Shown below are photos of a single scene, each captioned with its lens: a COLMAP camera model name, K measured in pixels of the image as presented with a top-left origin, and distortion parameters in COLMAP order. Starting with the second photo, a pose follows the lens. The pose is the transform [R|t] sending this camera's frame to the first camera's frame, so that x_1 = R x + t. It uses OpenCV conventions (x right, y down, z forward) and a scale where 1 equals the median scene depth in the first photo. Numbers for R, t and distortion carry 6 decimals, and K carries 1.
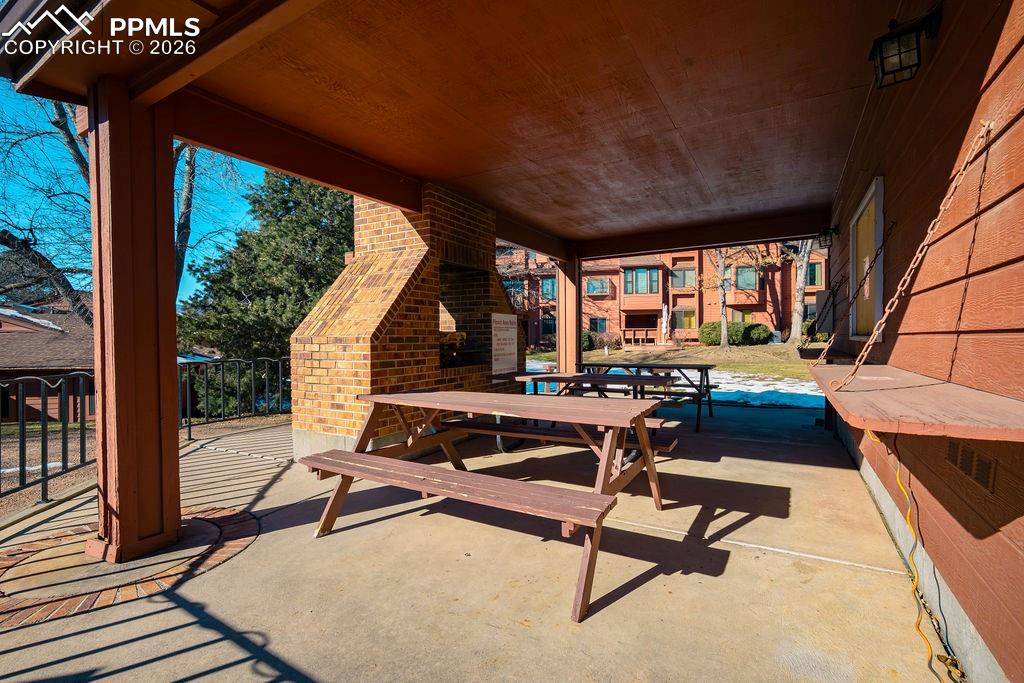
lens RADIAL K [[459.4, 0, 511.1], [0, 459.4, 340.8], [0, 0, 1]] dist [-0.000887, -0.000011]
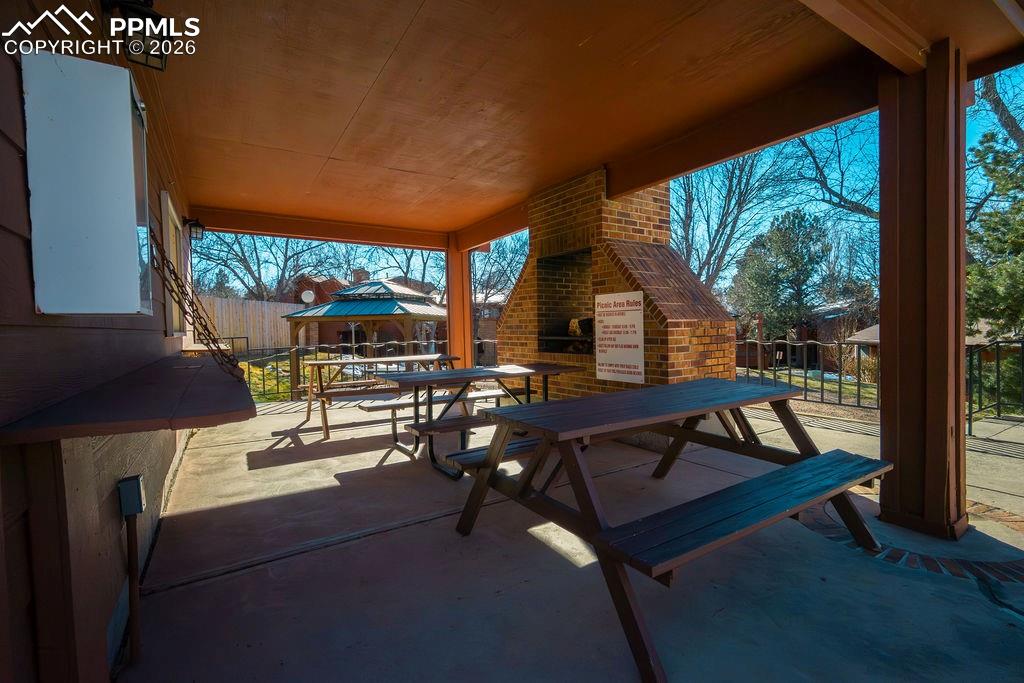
lens RADIAL K [[459.4, 0, 510.6], [0, 459.4, 339.5], [0, 0, 1]] dist [-0.000887, -0.000011]
pose [[-0.453956, 0.035523, -0.890316, 0.926095], [0.010548, 0.999349, 0.034495, -0.012071], [0.890962, 0.006268, -0.454035, 1.476319]]
